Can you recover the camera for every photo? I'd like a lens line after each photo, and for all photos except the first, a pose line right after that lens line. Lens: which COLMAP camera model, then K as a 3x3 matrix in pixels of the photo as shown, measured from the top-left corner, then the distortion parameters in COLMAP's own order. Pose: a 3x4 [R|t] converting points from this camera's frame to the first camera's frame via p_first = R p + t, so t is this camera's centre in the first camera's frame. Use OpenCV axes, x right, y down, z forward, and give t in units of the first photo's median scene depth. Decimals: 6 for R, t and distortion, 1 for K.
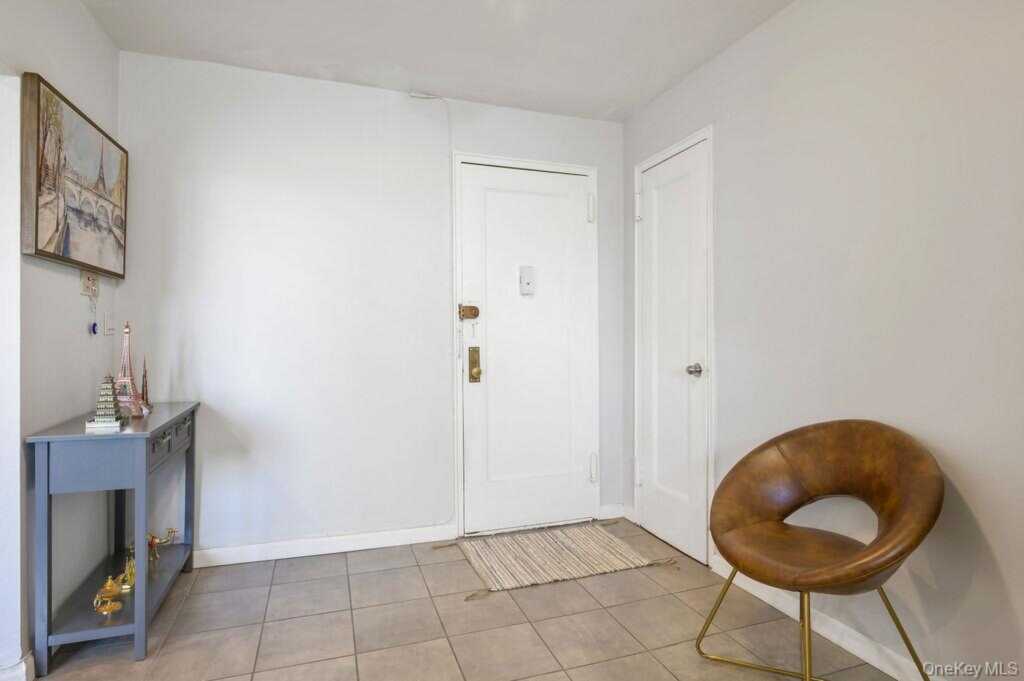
lens RADIAL K [[552.5, 0, 515.2], [0, 552.5, 338.1], [0, 0, 1]] dist [0.007800, -0.001358]
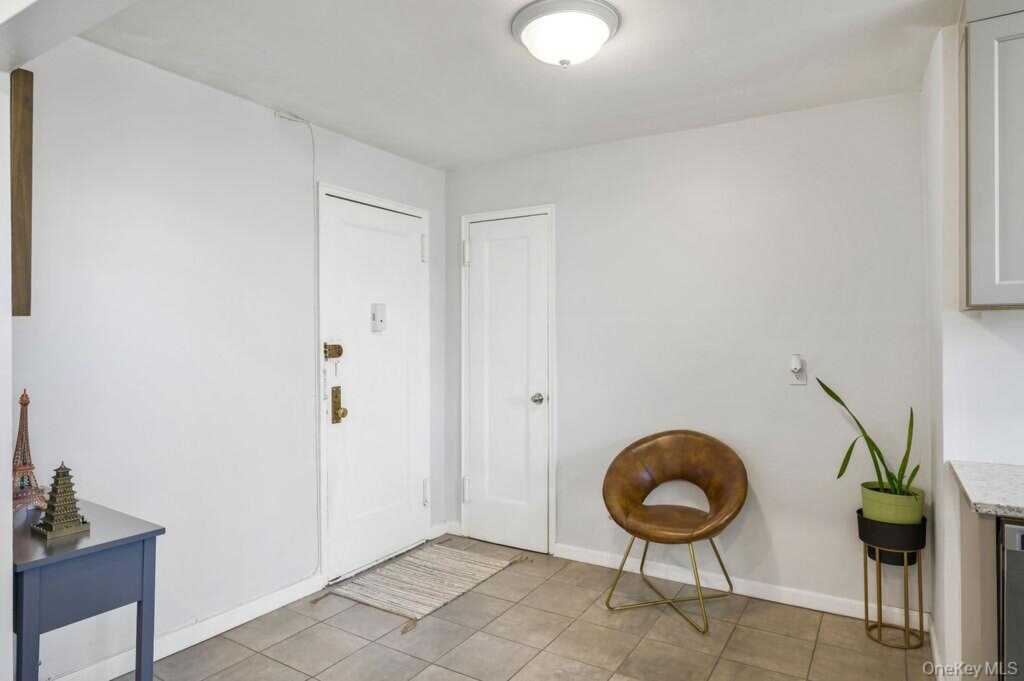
lens RADIAL K [[616.3, 0, 509.1], [0, 616.3, 342.4], [0, 0, 1]] dist [0.001571, 0.007903]
pose [[0.778622, -0.007048, 0.627454, -0.524751], [0.000734, 0.999946, 0.010322, -0.073672], [-0.627493, -0.007577, 0.778585, -0.027777]]
